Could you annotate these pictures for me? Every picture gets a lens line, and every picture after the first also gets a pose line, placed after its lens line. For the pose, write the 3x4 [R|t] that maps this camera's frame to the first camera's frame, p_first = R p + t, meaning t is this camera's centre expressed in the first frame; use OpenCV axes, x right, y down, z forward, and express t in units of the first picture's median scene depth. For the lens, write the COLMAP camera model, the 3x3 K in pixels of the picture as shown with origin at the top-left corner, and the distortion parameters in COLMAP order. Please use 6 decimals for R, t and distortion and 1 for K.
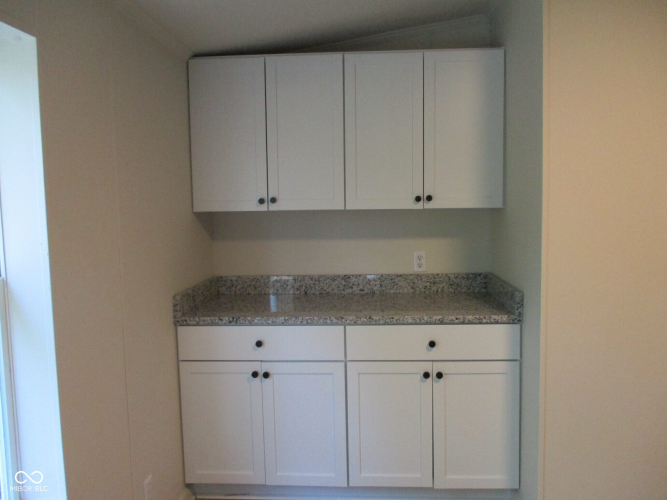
lens RADIAL K [[555.4, 0, 333.8], [0, 555.4, 247.8], [0, 0, 1]] dist [-0.018368, -0.012501]
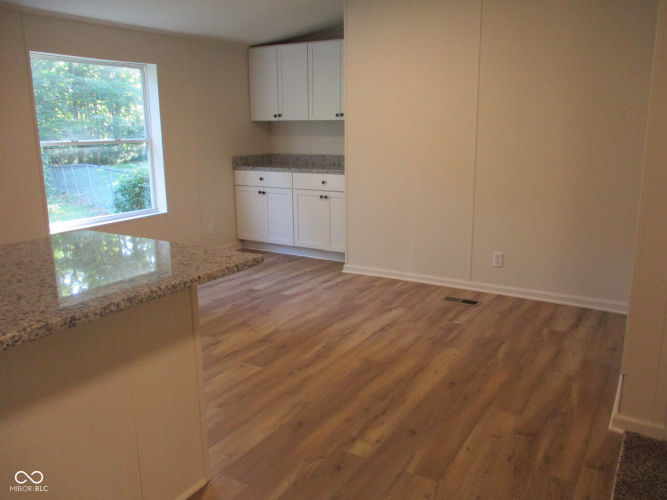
lens RADIAL K [[555.4, 0, 334.0], [0, 555.4, 251.7], [0, 0, 1]] dist [-0.018368, -0.012501]
pose [[0.889333, 0.114657, -0.442652, 1.107315], [-0.045139, 0.985338, 0.164536, 0.071544], [0.455027, -0.126347, 0.881469, -0.871421]]
